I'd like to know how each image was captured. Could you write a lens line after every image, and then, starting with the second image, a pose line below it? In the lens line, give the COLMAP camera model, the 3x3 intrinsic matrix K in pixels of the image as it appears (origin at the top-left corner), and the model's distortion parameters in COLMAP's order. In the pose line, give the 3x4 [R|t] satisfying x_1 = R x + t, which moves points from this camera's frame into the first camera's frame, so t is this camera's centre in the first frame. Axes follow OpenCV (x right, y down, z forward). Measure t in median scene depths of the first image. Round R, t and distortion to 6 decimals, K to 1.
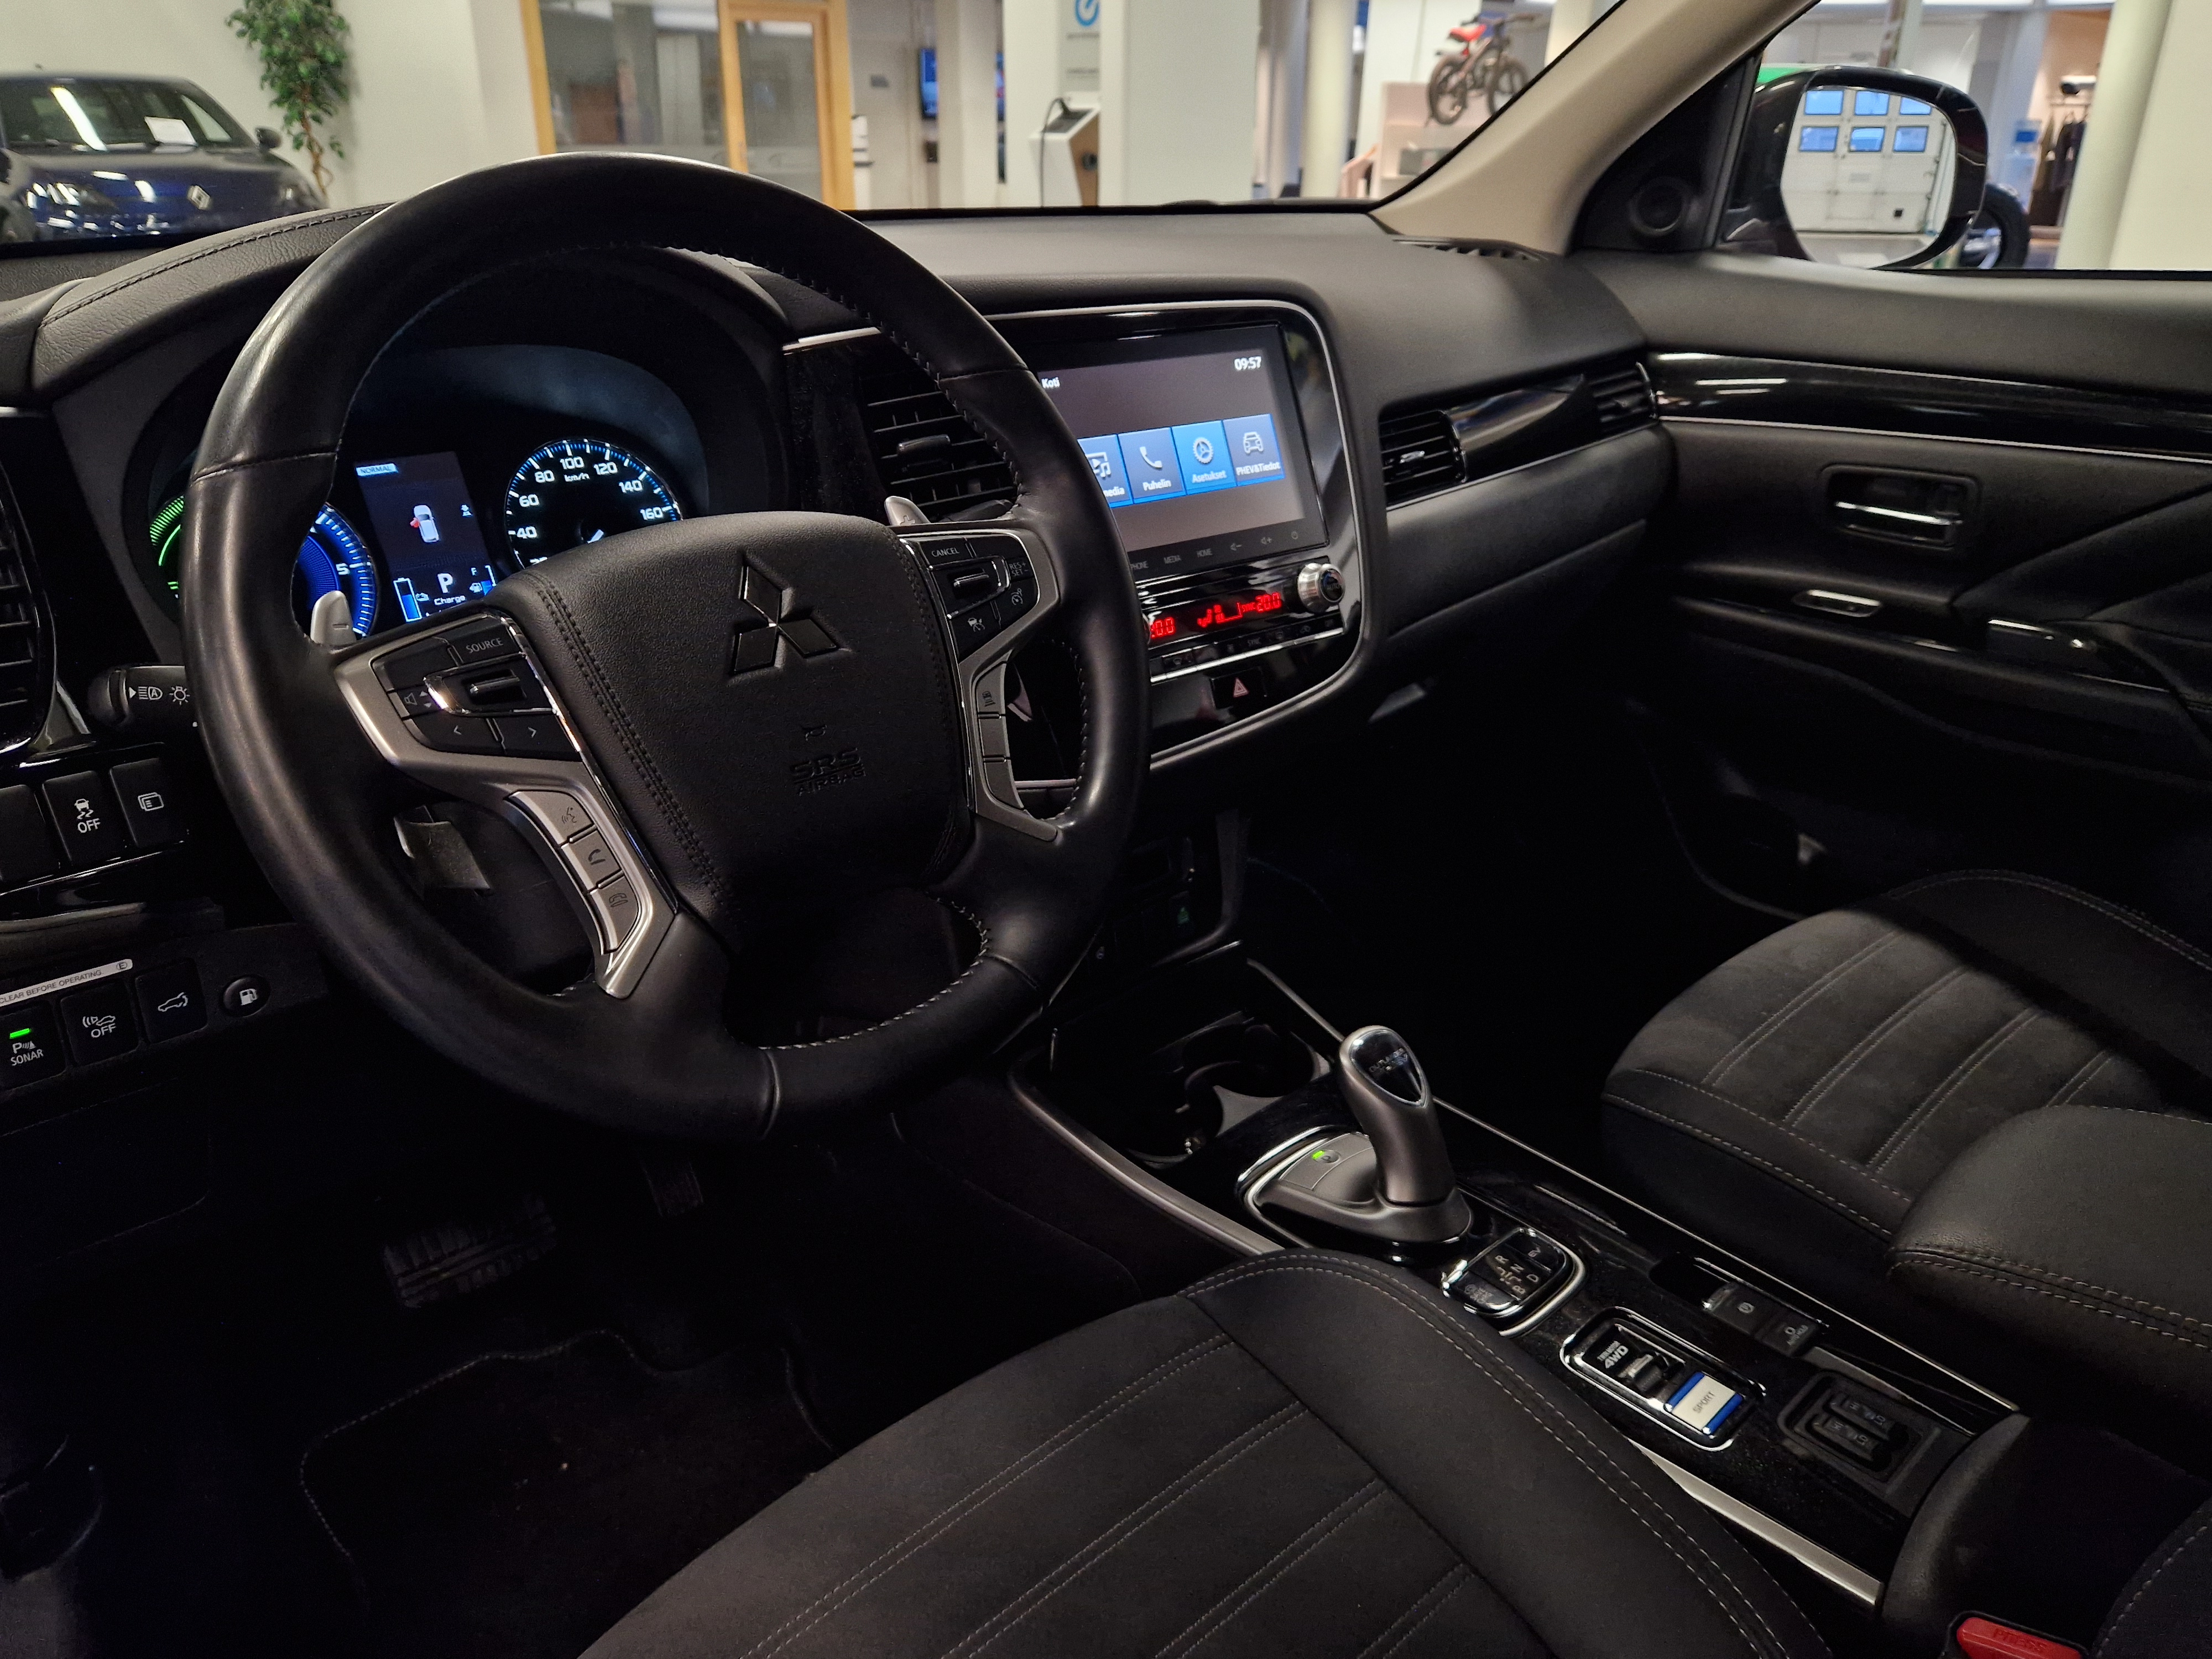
lens RADIAL K [[1595.0, 0, 1106.7], [0, 1595.0, 827.4], [0, 0, 1]] dist [0.032691, -0.033115]
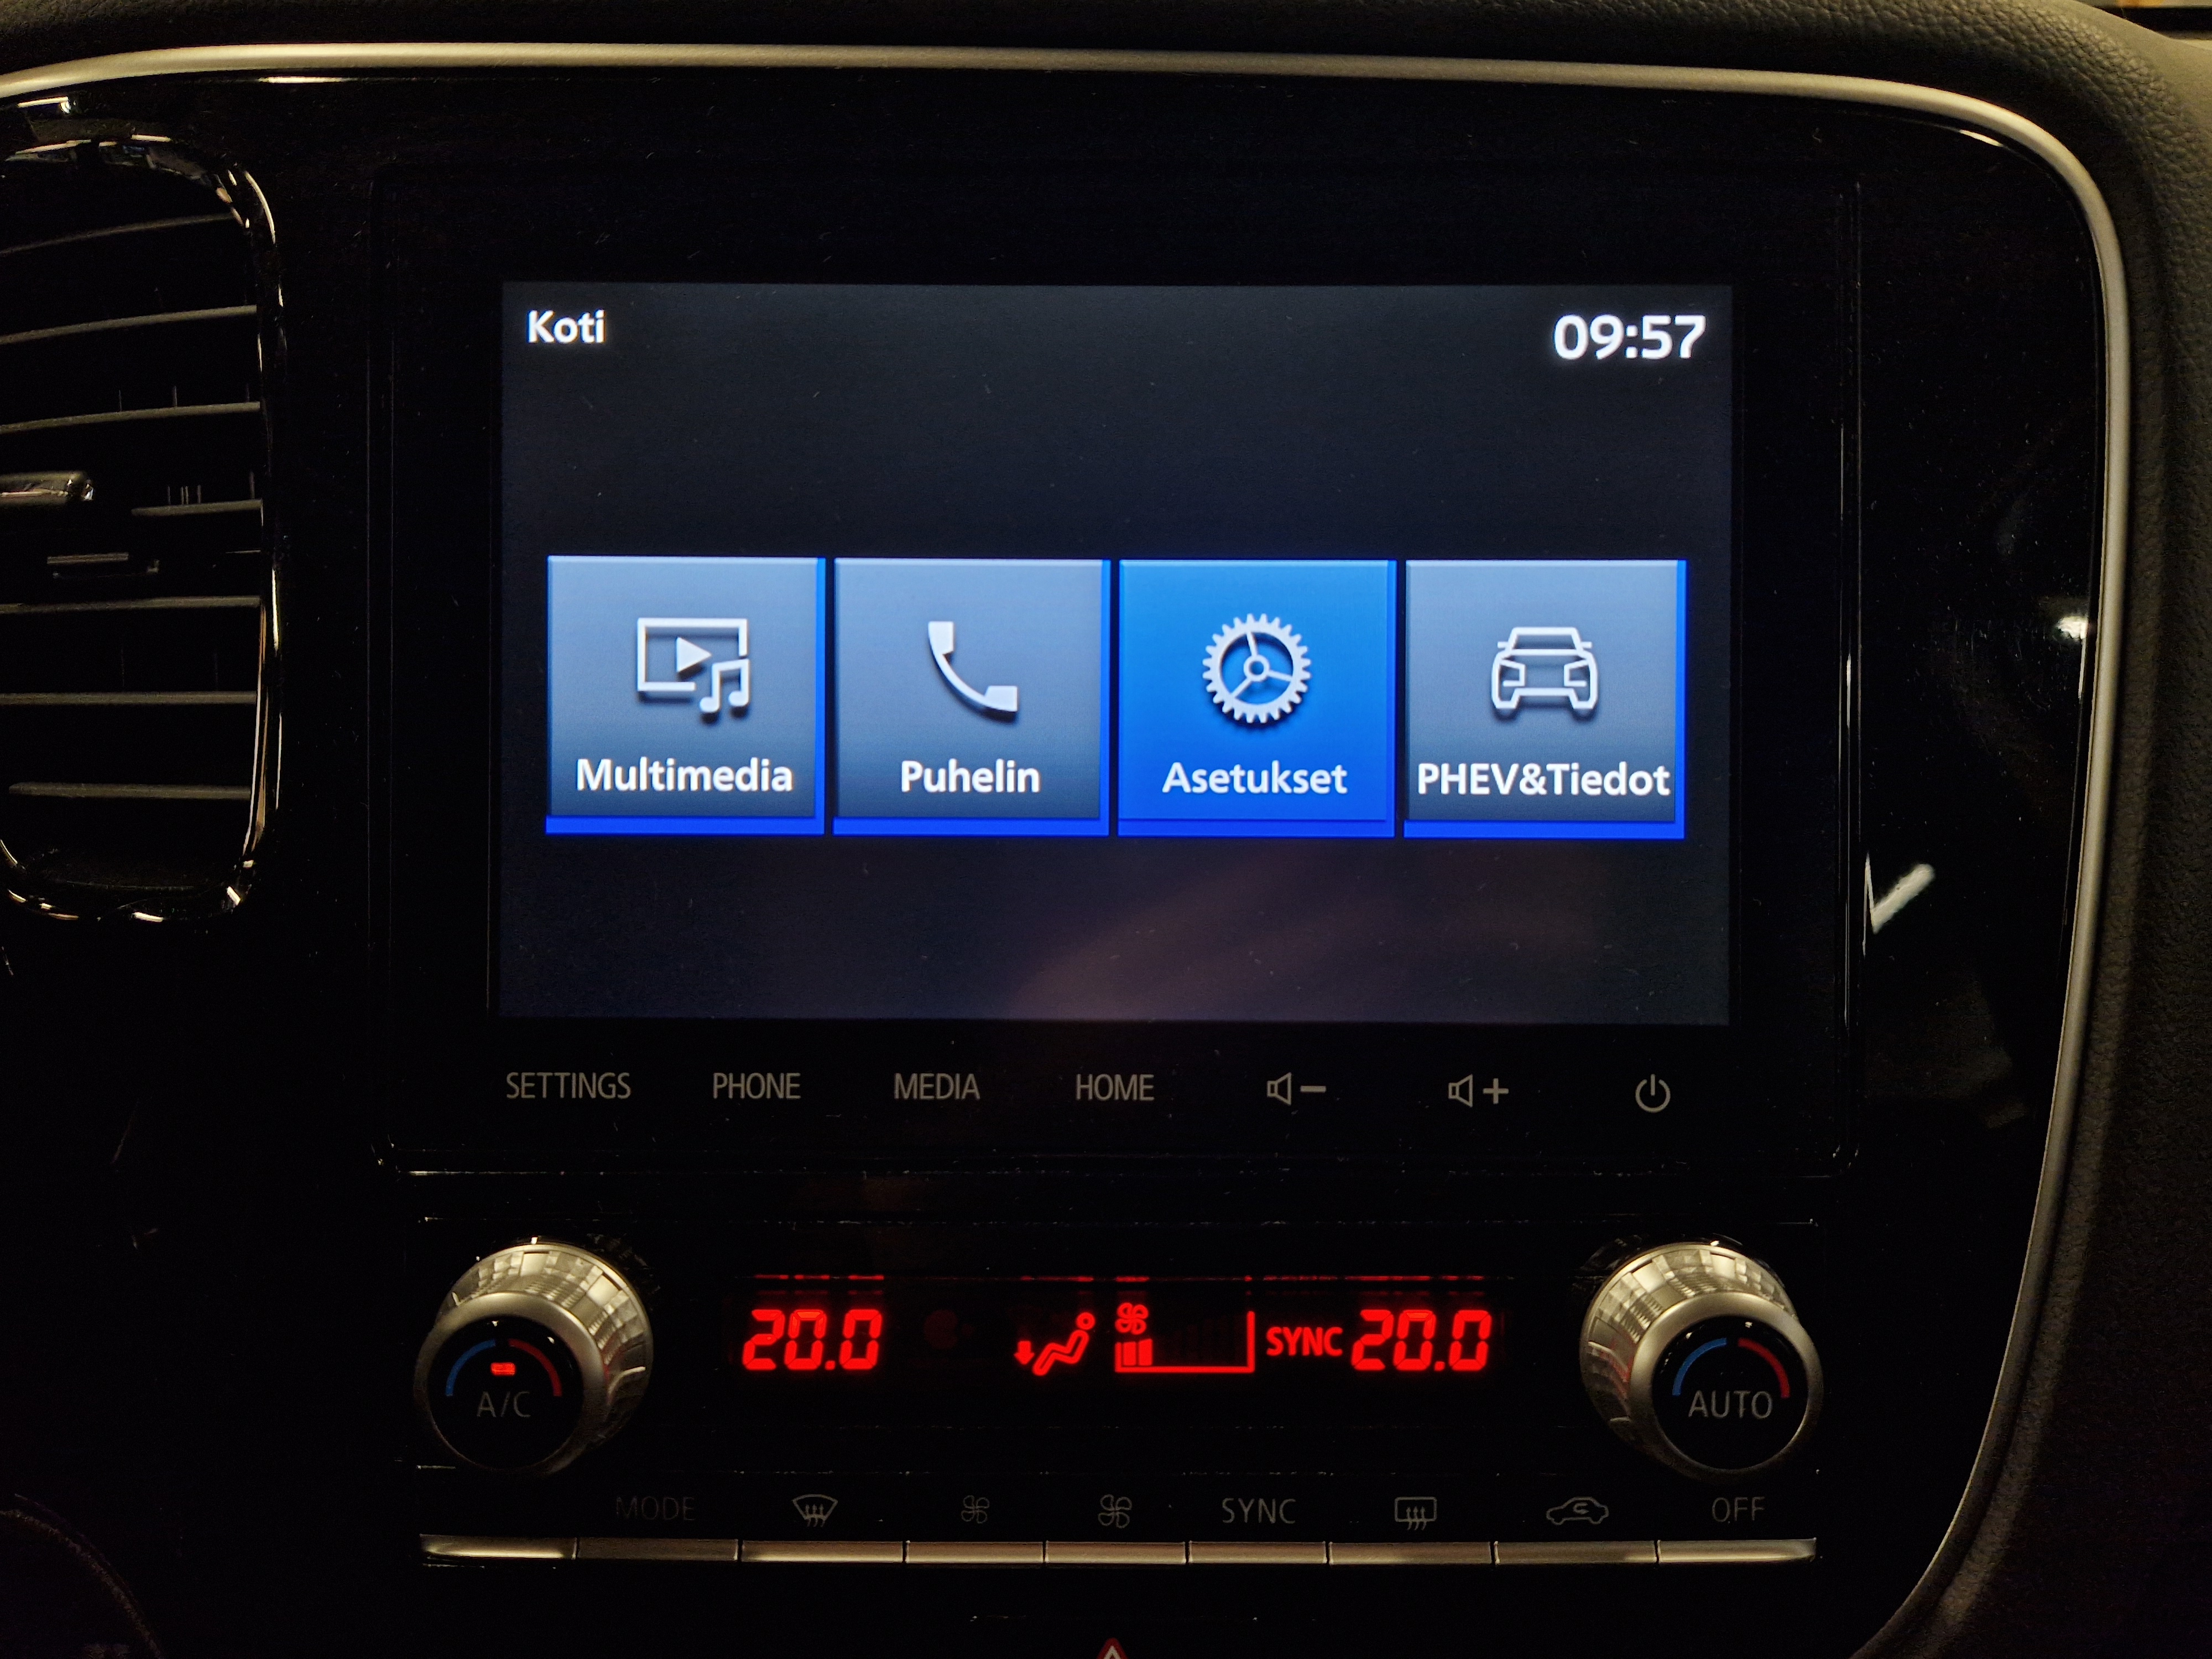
lens RADIAL K [[1595.0, 0, 1093.0], [0, 1595.0, 821.6], [0, 0, 1]] dist [0.032691, -0.033115]
pose [[0.763734, 0.242916, -0.598082, 0.190914], [-0.251921, 0.965189, 0.070323, -0.224596], [0.594345, 0.096961, 0.798344, 0.795403]]
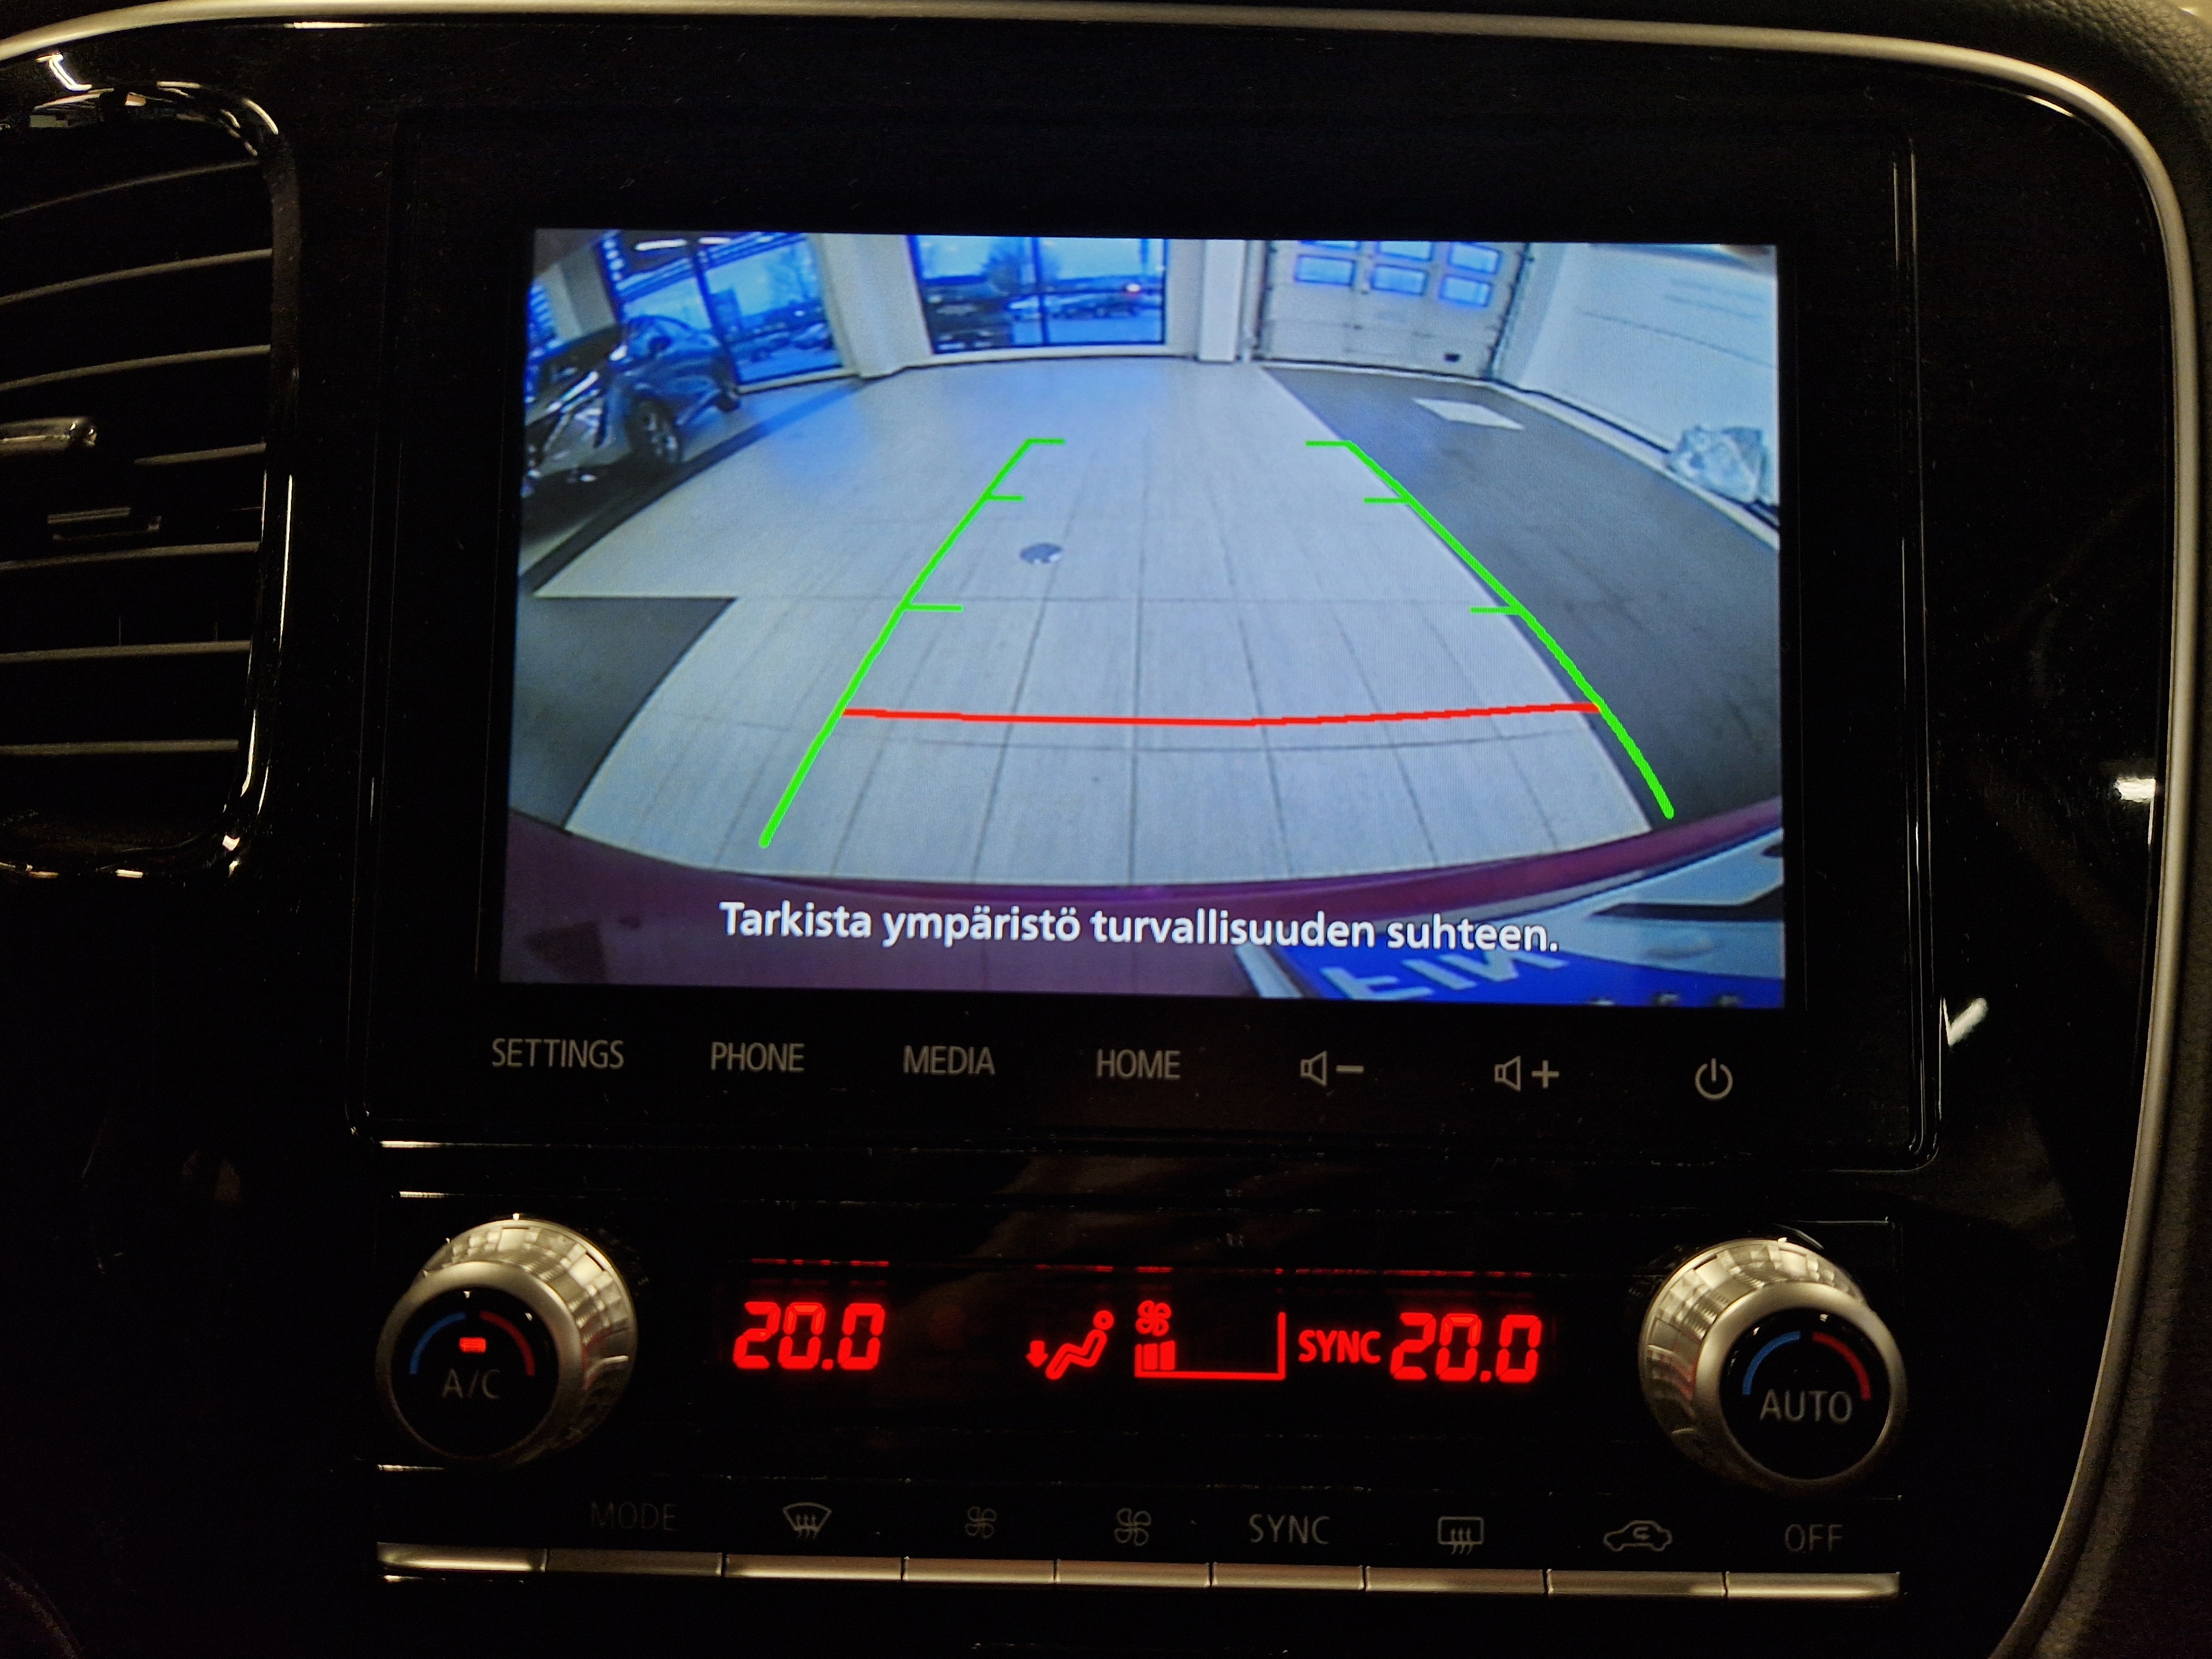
lens RADIAL K [[1595.0, 0, 1109.8], [0, 1595.0, 841.1], [0, 0, 1]] dist [0.032691, -0.033115]
pose [[0.756924, 0.207535, -0.619673, 0.189553], [-0.265481, 0.964115, -0.001390, -0.199168], [0.597148, 0.165564, 0.784858, 0.808310]]
